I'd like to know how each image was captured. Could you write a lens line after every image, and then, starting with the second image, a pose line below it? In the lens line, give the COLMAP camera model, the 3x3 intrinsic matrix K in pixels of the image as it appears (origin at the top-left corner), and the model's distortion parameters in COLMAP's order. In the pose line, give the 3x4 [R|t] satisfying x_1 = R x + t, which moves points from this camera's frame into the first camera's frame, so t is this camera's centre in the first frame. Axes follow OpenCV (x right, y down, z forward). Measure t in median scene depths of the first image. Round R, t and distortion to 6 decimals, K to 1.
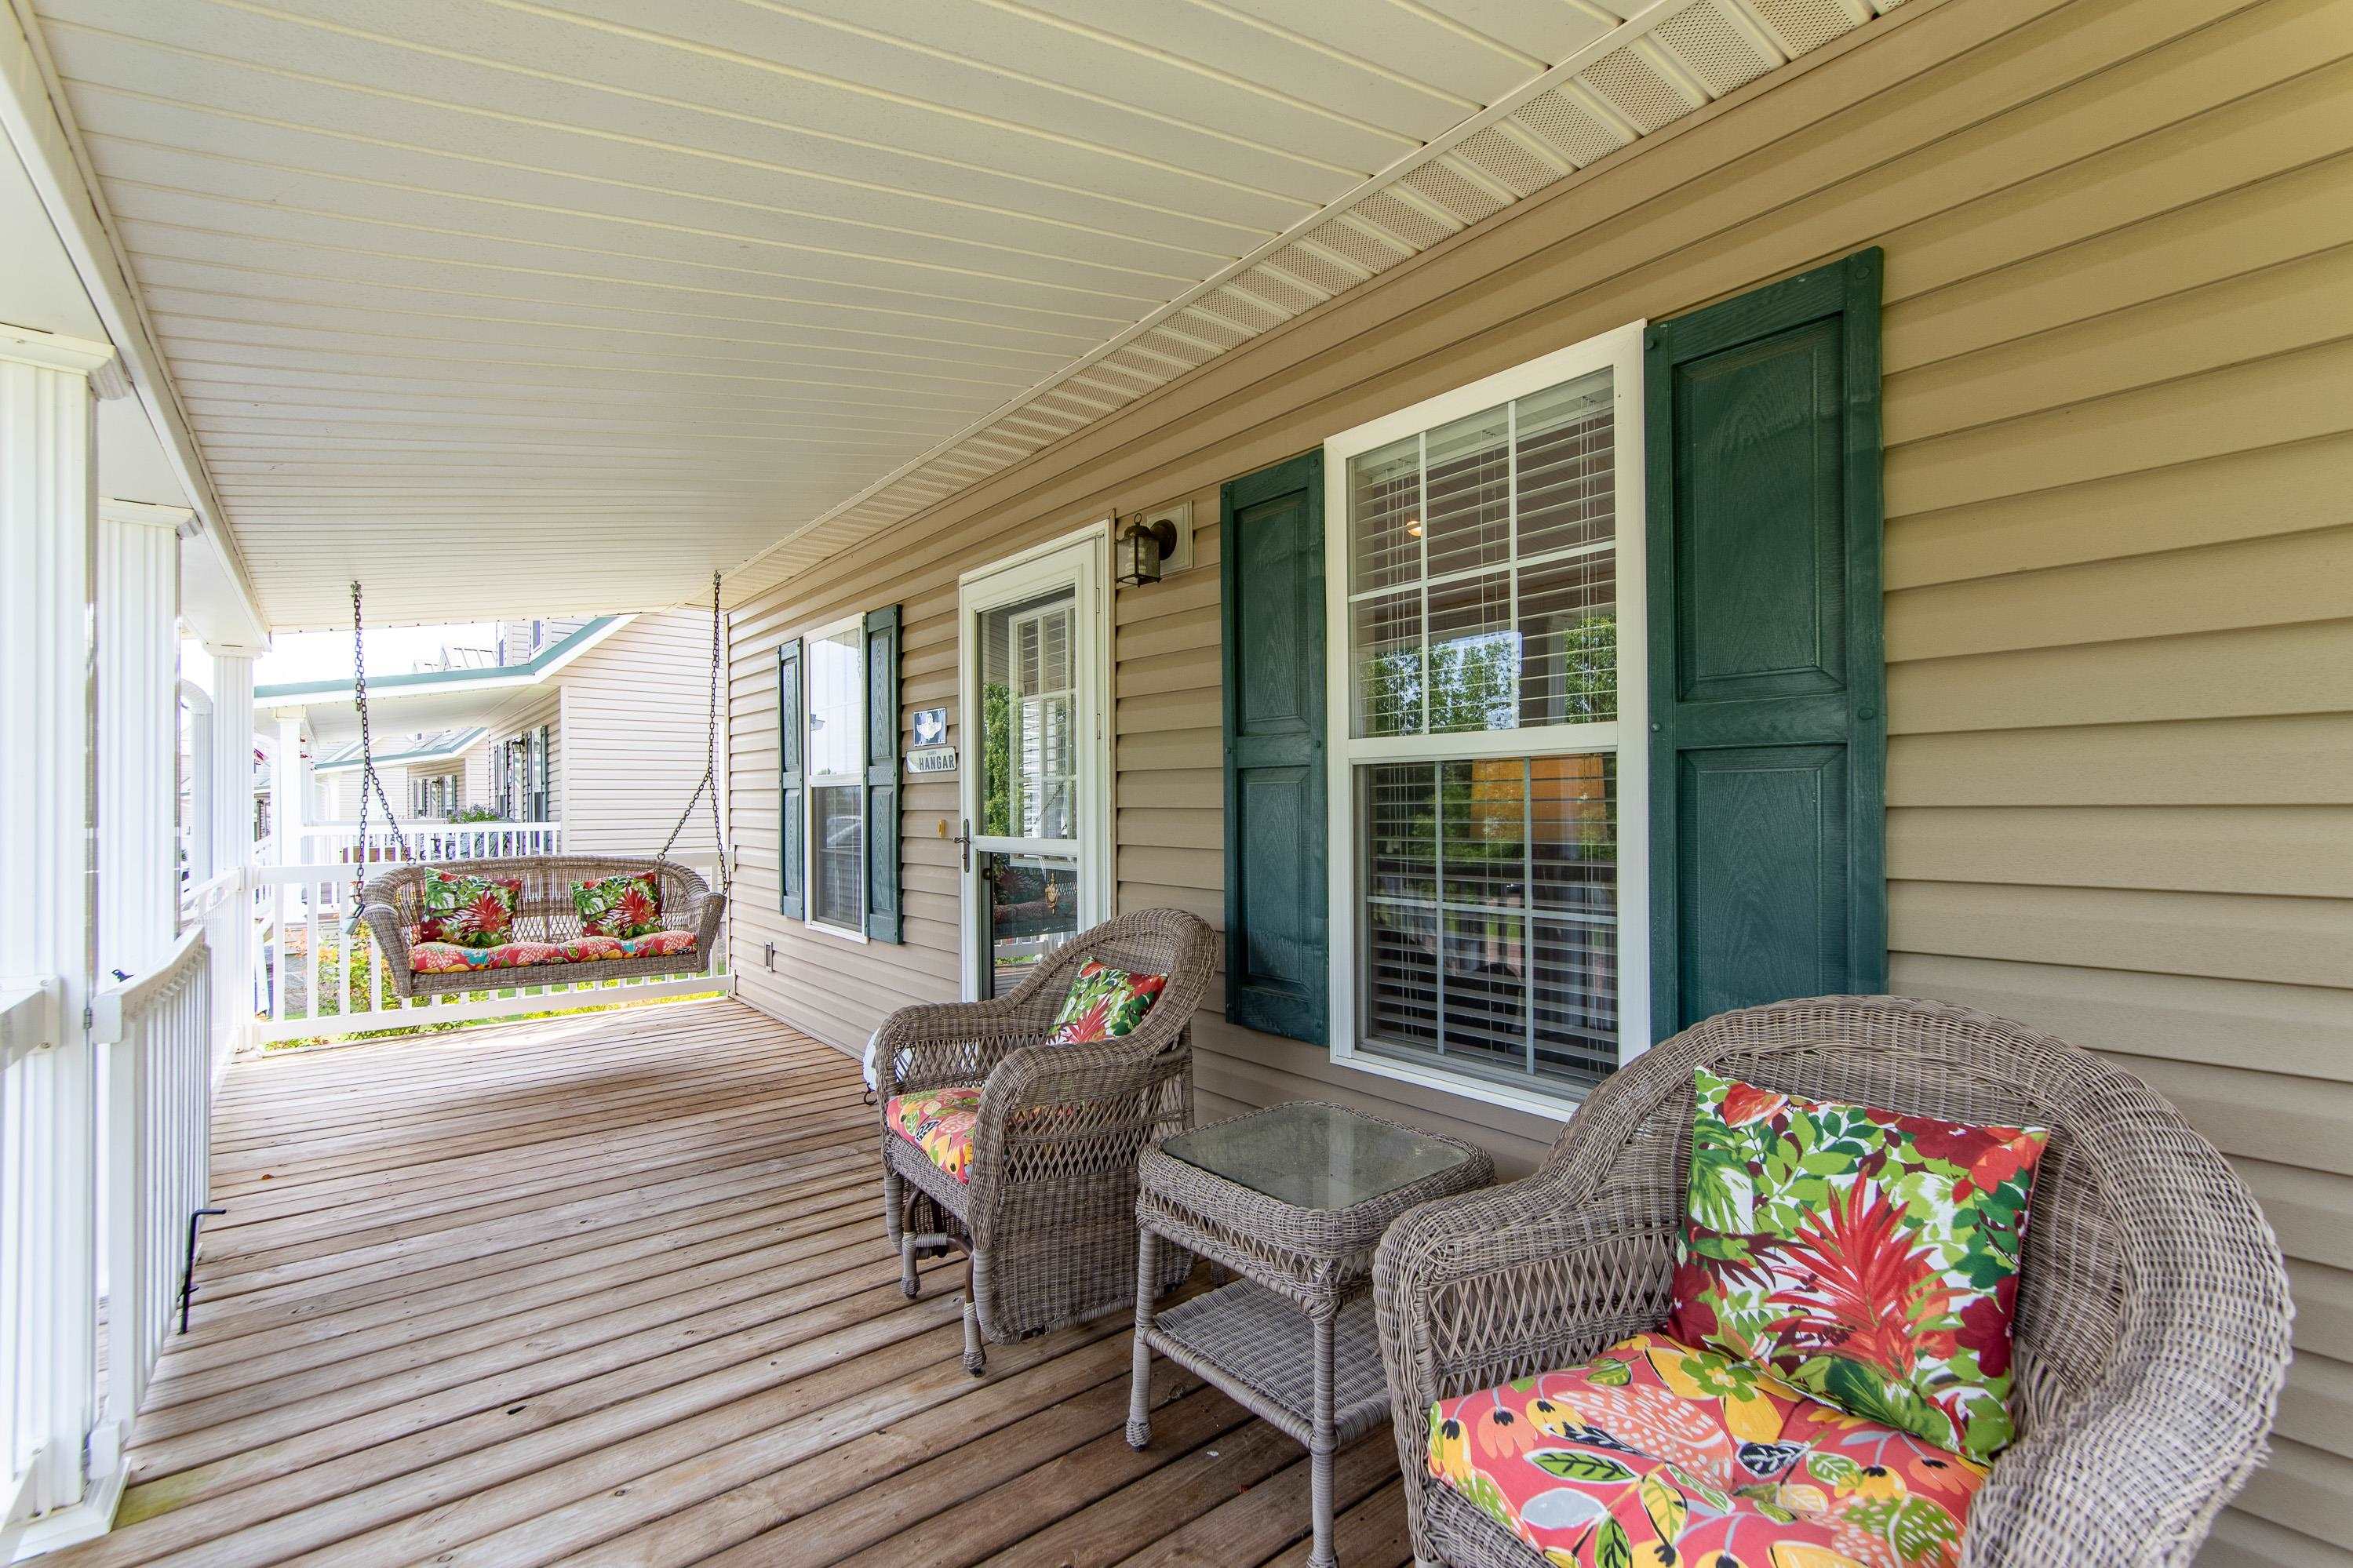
lens RADIAL K [[1029.8, 0, 1171.7], [0, 1029.8, 806.3], [0, 0, 1]] dist [0.000772, 0.000668]
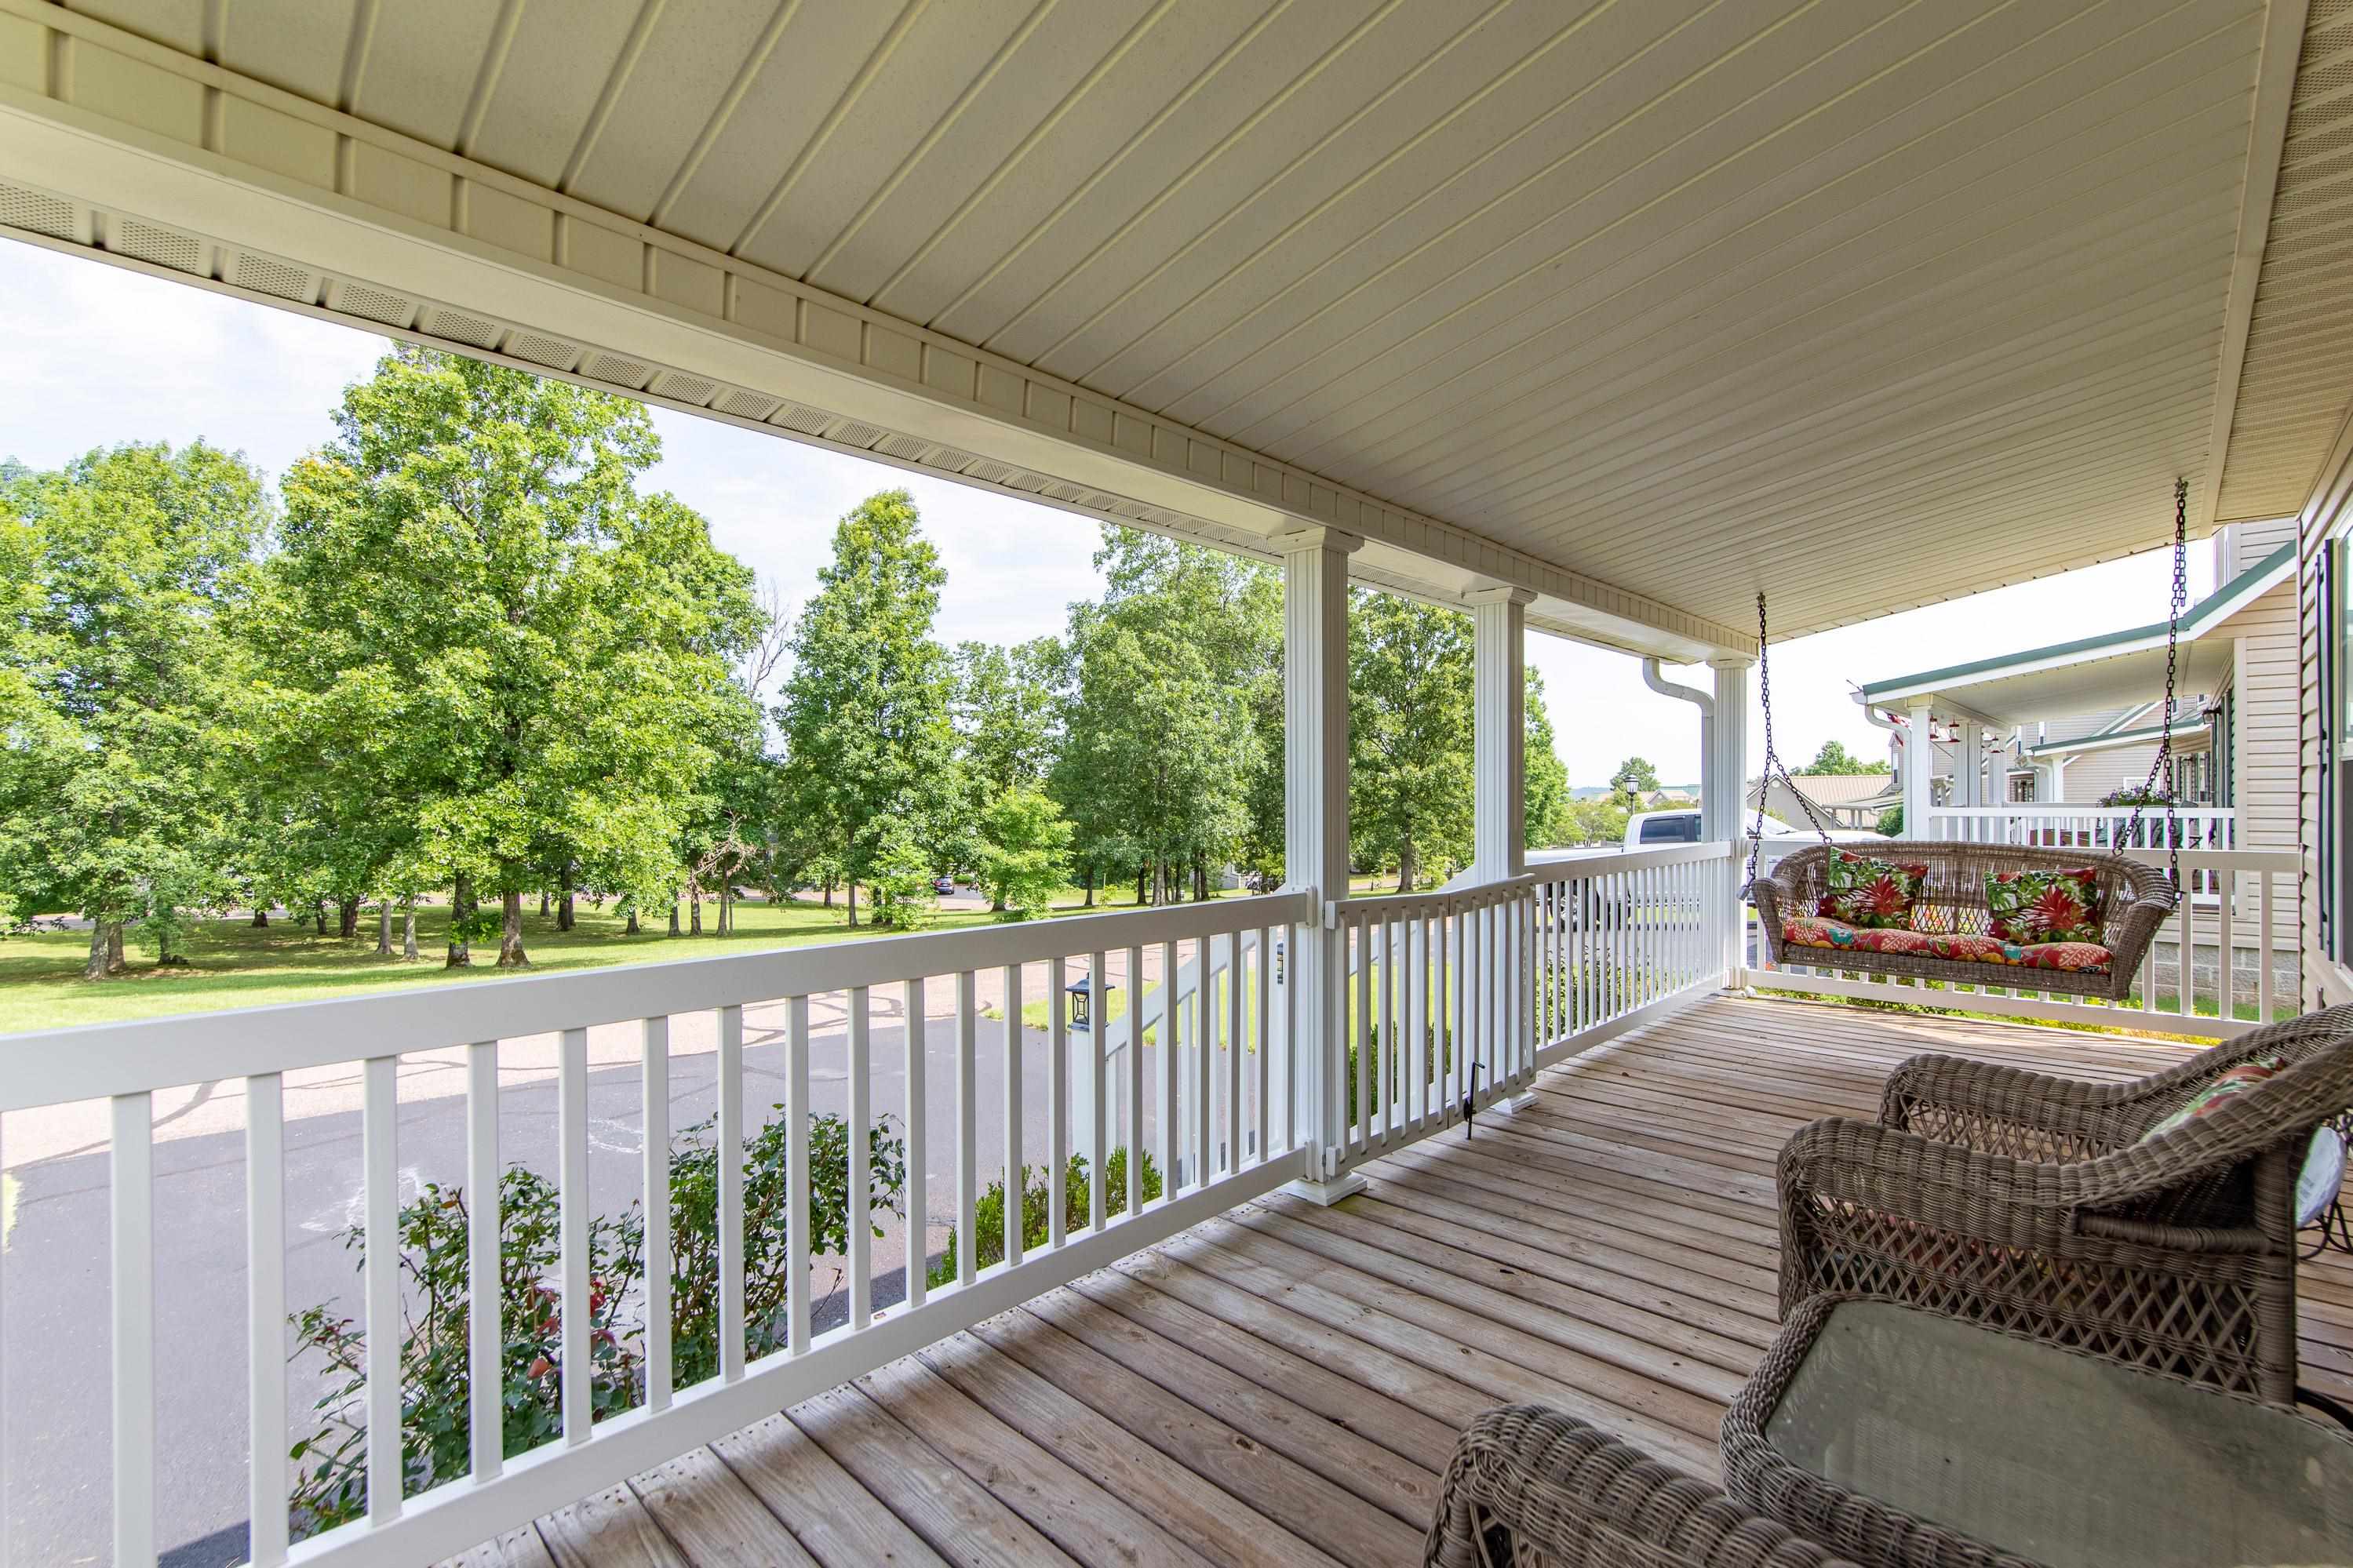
lens RADIAL K [[1029.8, 0, 1171.7], [0, 1029.8, 806.3], [0, 0, 1]] dist [0.000772, 0.000668]
pose [[0.125236, 0.017192, -0.991978, 0.248392], [0.002145, 0.999843, 0.017599, -0.003006], [0.992125, -0.004332, 0.125179, 0.196617]]
